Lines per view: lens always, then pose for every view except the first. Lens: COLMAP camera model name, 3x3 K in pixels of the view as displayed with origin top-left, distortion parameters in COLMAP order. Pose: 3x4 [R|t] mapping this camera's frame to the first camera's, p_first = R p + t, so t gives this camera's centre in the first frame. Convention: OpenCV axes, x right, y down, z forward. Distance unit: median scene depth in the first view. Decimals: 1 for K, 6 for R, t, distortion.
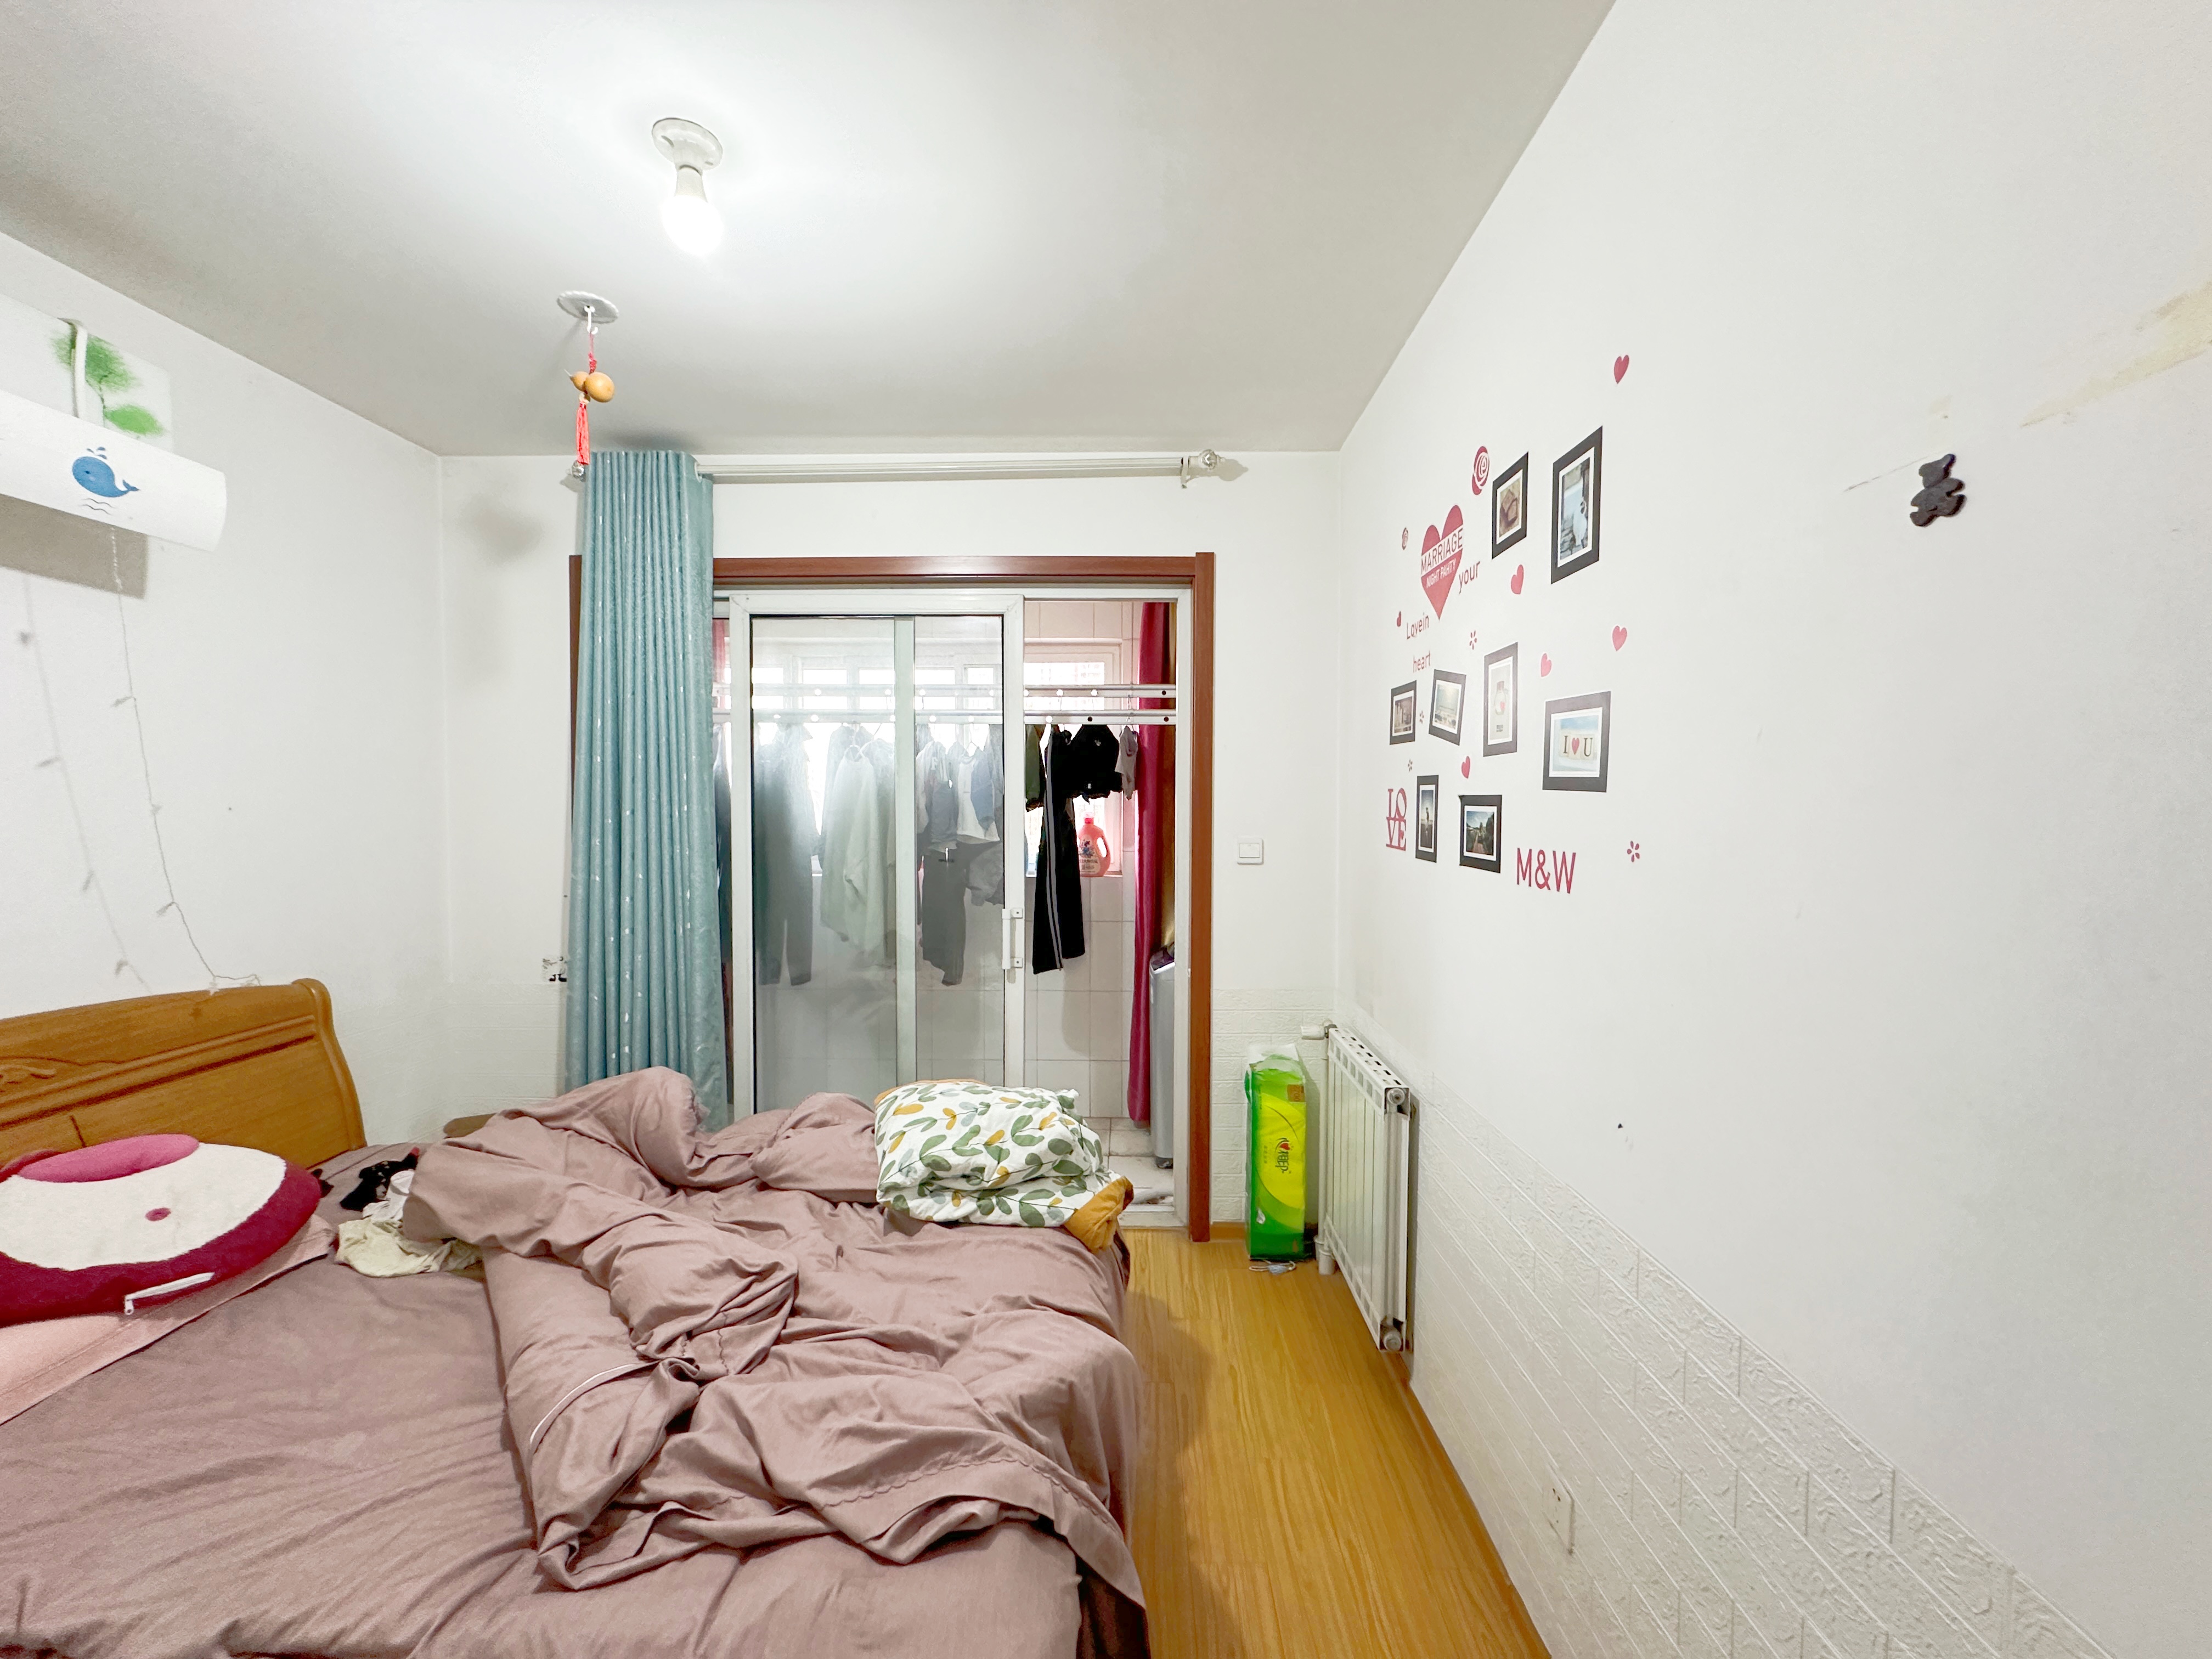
lens RADIAL K [[892.7, 0, 1110.3], [0, 892.7, 831.6], [0, 0, 1]] dist [-0.002760, 0.000386]
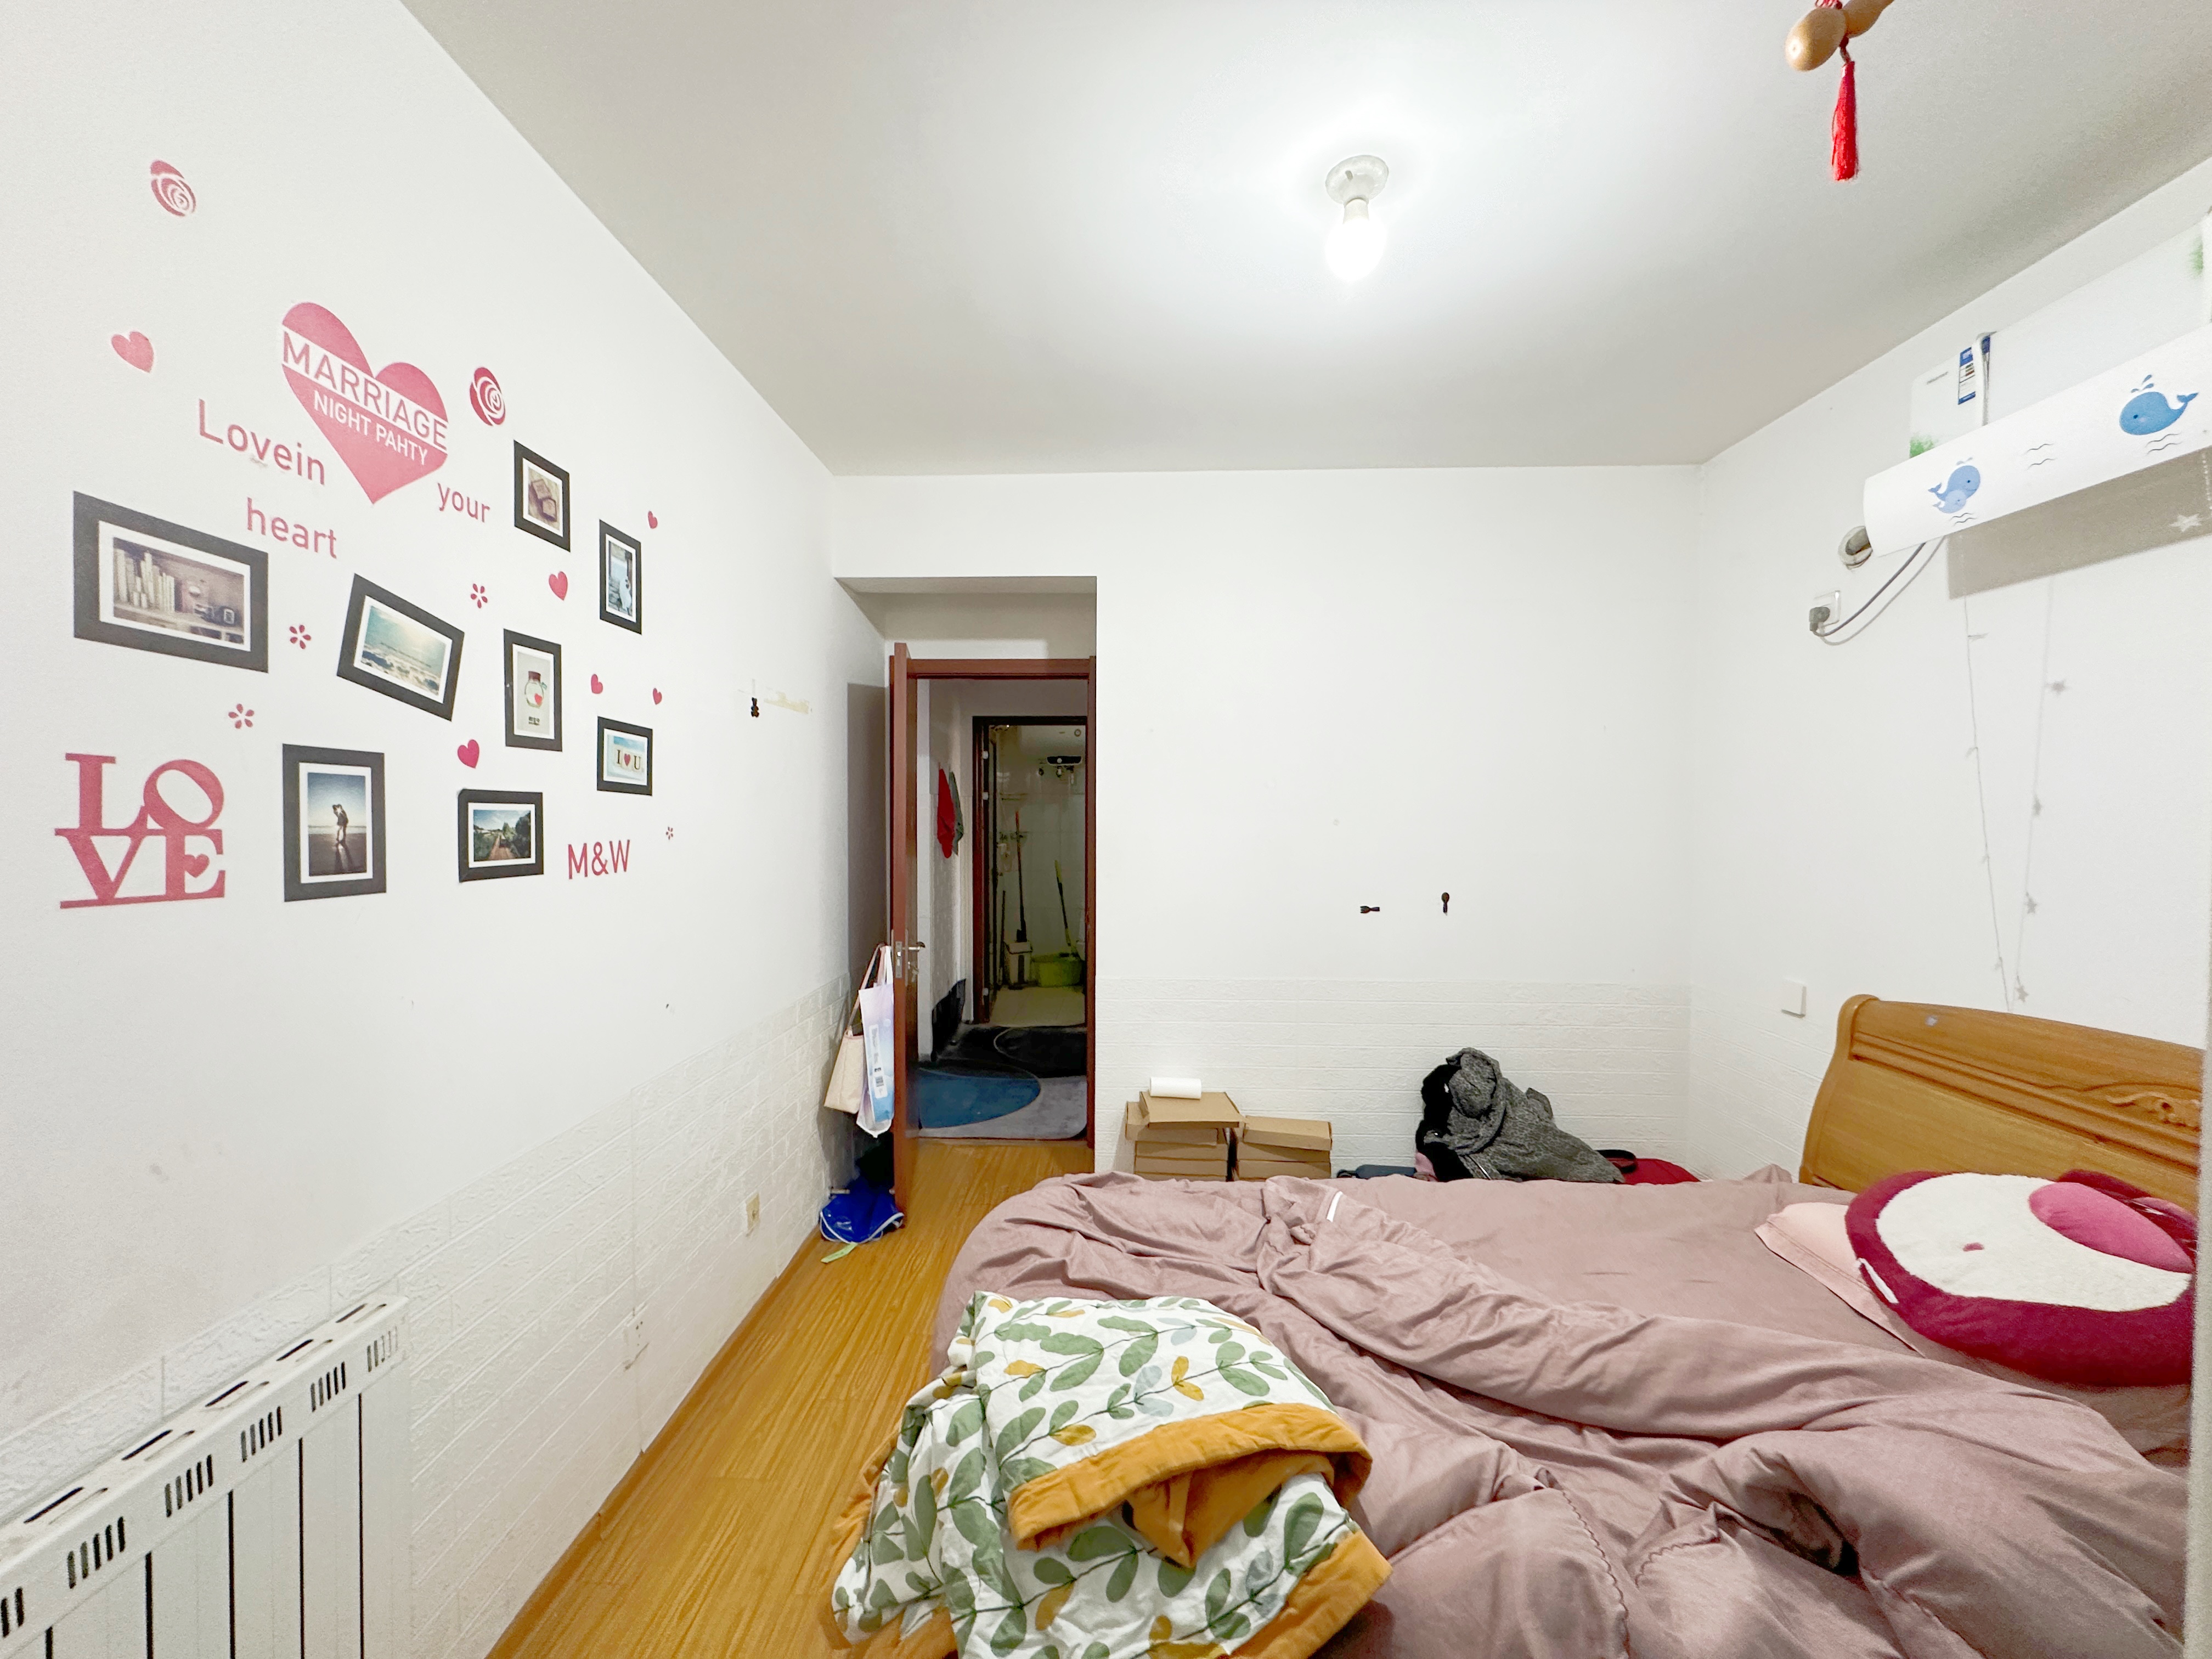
lens RADIAL K [[892.7, 0, 1109.9], [0, 892.7, 828.3], [0, 0, 1]] dist [-0.002760, 0.000386]
pose [[-0.999778, -0.002980, 0.020841, -0.170542], [-0.001934, 0.998747, 0.050008, -0.046109], [-0.020964, 0.049956, -0.998531, 1.732760]]
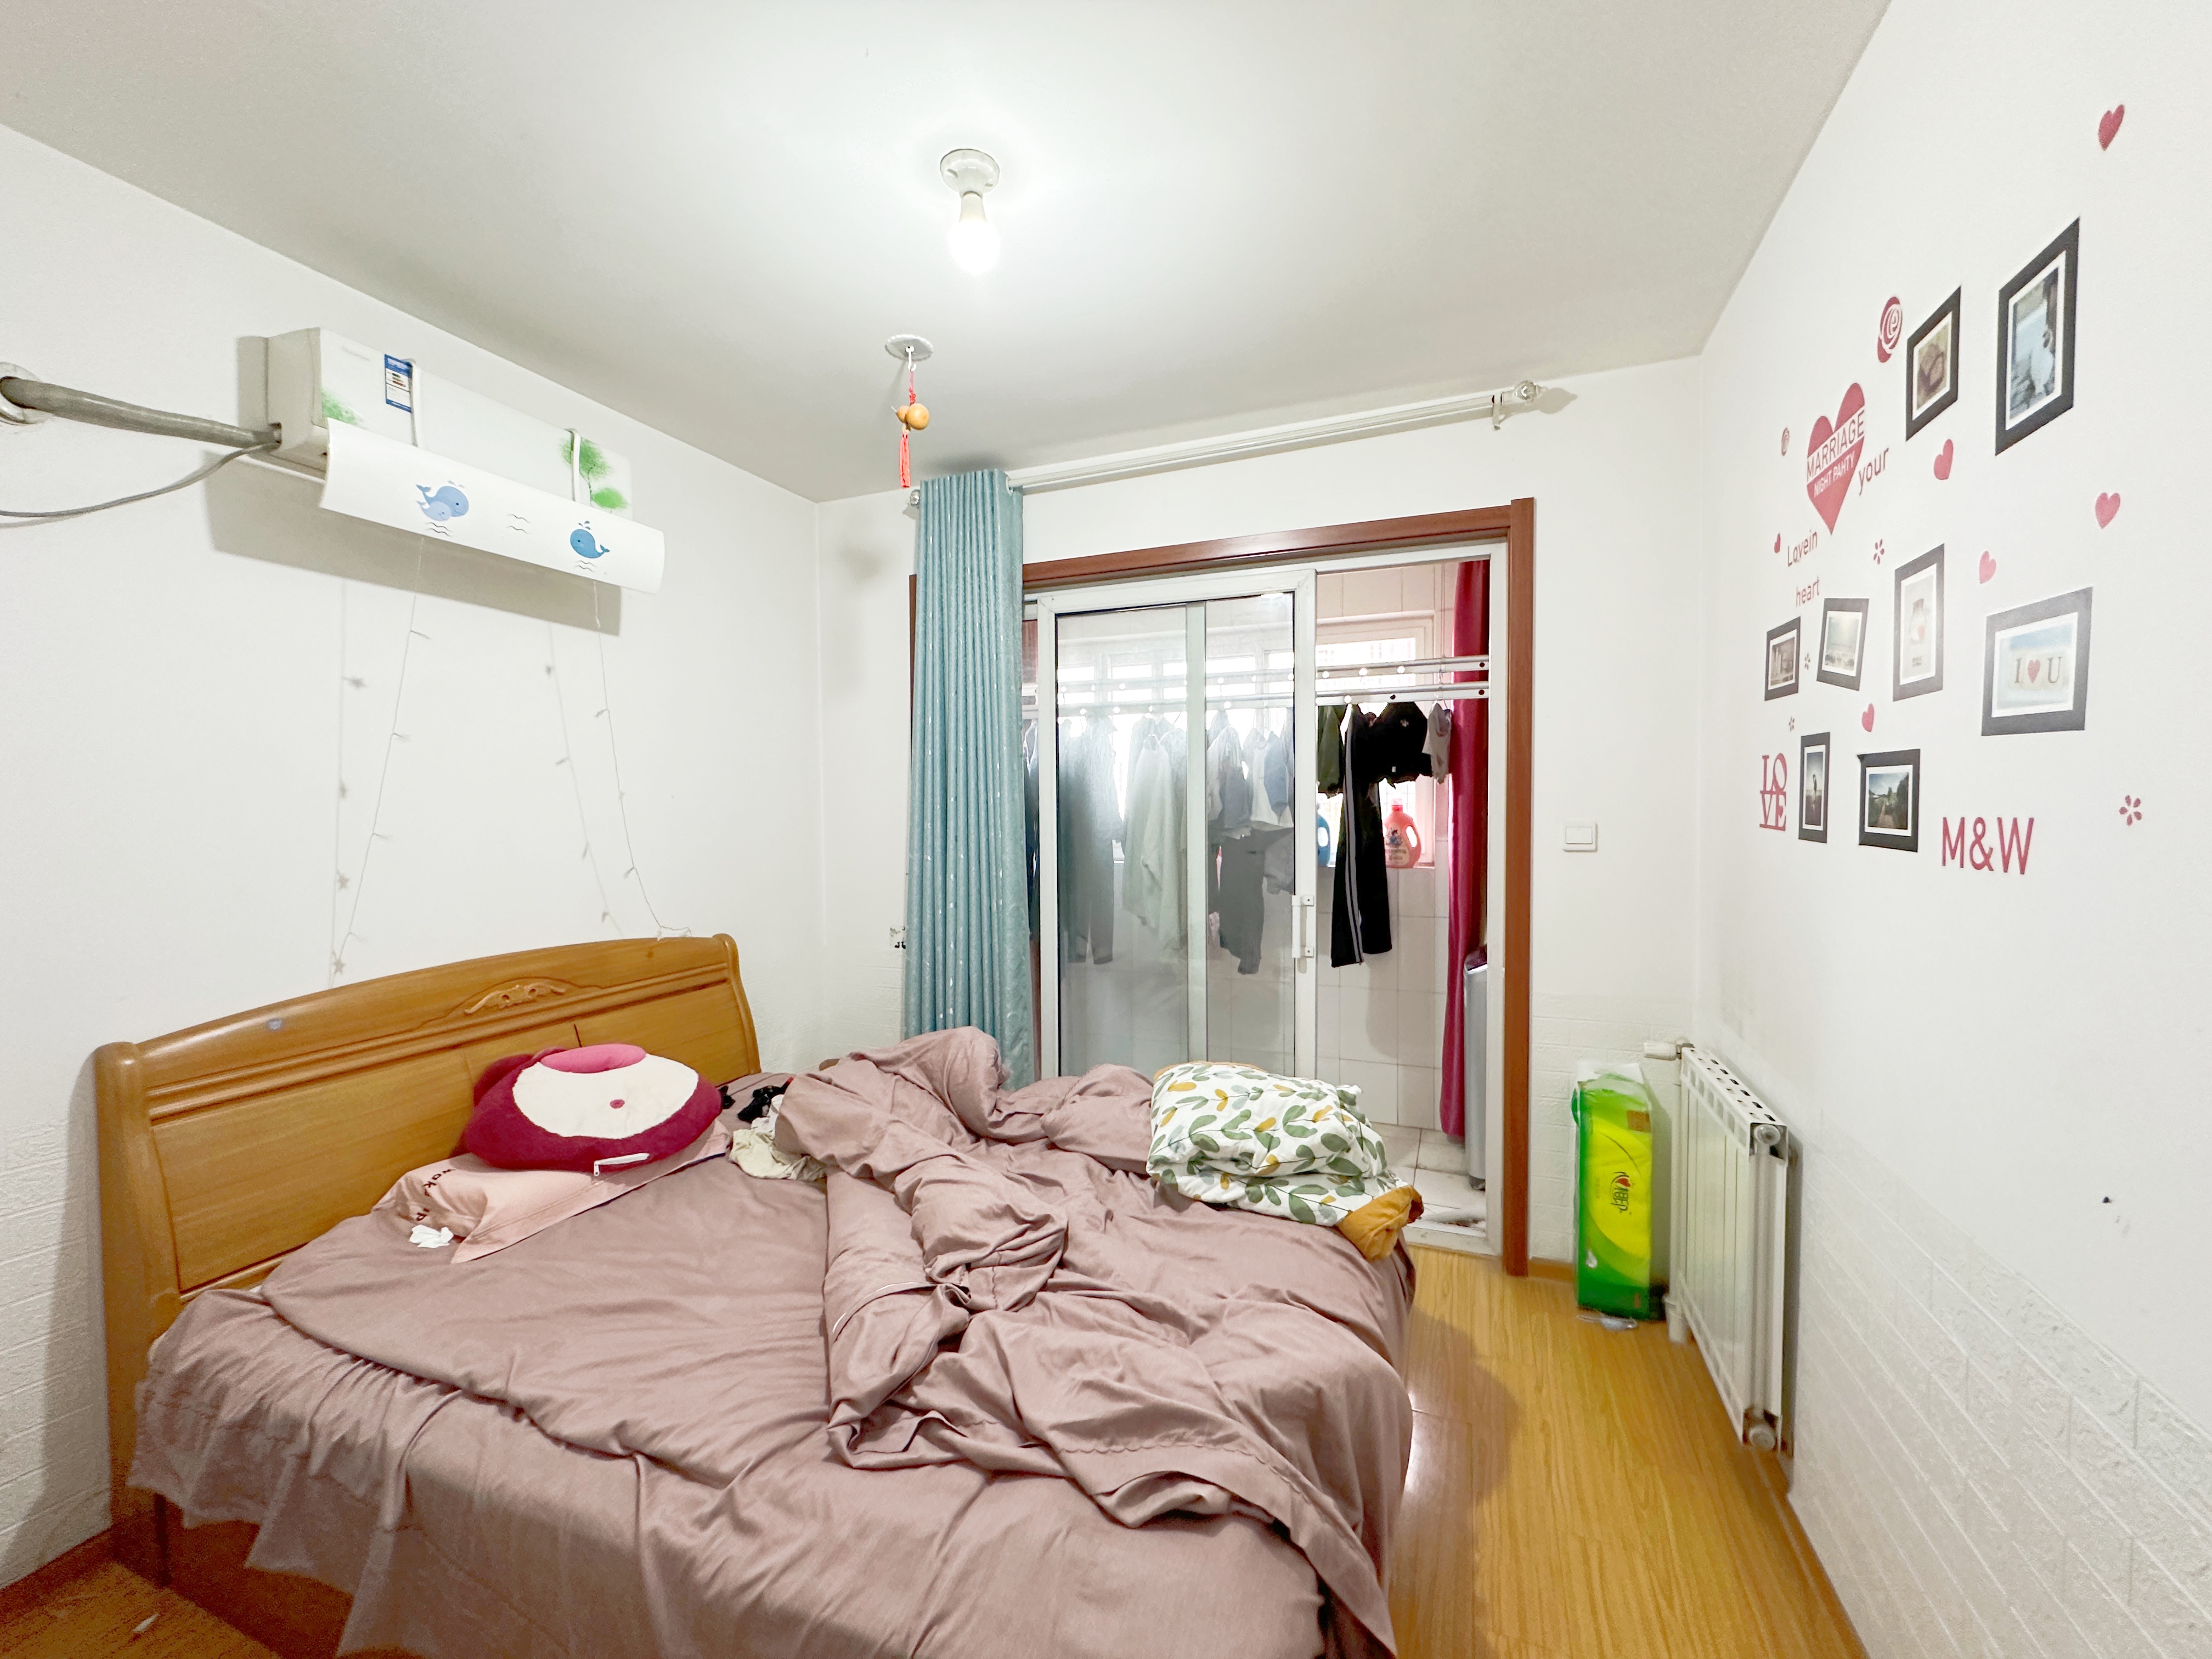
lens RADIAL K [[892.7, 0, 1100.3], [0, 892.7, 831.5], [0, 0, 1]] dist [-0.002760, 0.000386]
pose [[0.931614, 0.001688, -0.363445, 0.057594], [-0.001446, 0.999999, 0.000939, 0.026222], [0.363446, -0.000349, 0.931615, 0.036237]]
